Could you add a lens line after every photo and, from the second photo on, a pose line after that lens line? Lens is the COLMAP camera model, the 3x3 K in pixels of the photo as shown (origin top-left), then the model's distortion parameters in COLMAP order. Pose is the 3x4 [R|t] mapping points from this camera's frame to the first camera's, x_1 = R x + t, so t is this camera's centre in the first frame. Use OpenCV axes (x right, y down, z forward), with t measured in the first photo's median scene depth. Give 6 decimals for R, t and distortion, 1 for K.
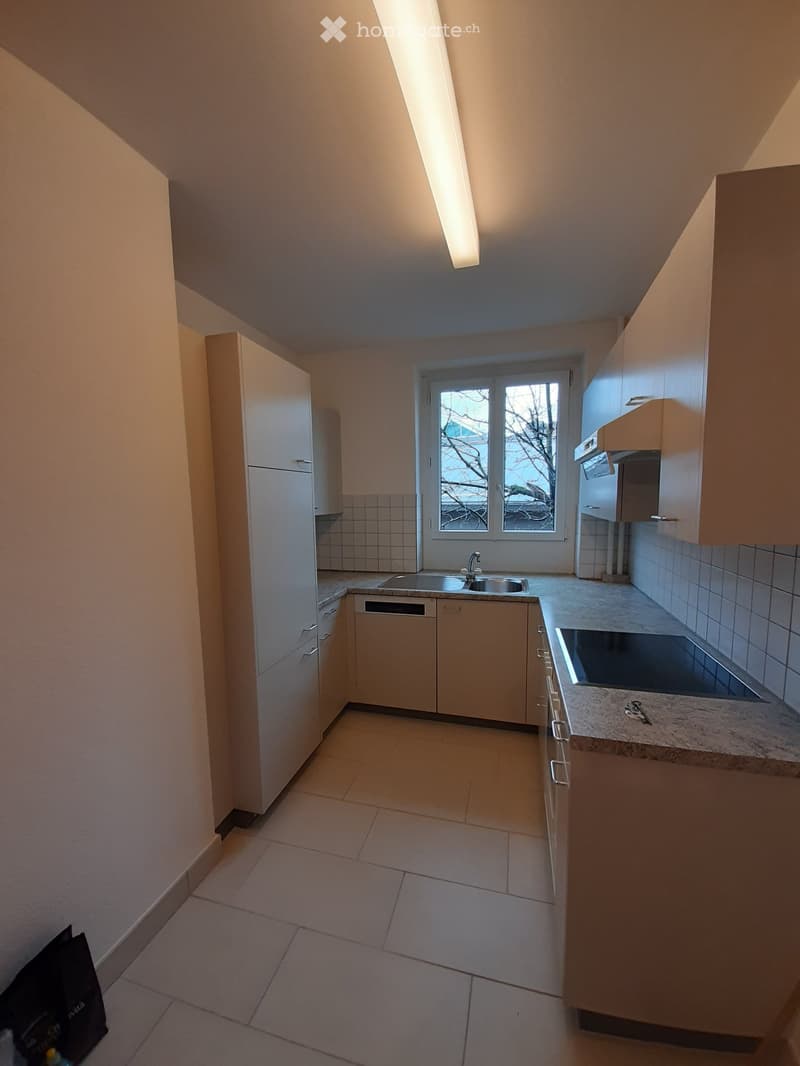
lens RADIAL K [[426.1, 0, 400.0], [0, 426.1, 533.0], [0, 0, 1]] dist [0.001475, -0.000010]
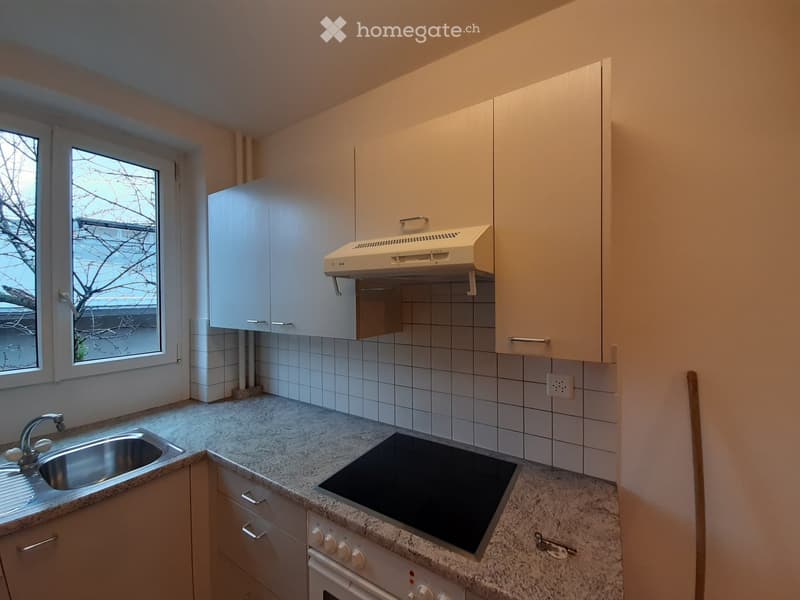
lens RADIAL K [[319.8, 0, 400.0], [0, 319.8, 300.0], [0, 0, 1]] dist [0.001475, -0.000010]
pose [[0.287753, -0.008361, 0.957668, -0.095279], [0.083176, 0.996402, -0.016293, -0.061579], [-0.954086, 0.084343, 0.287413, 0.428559]]
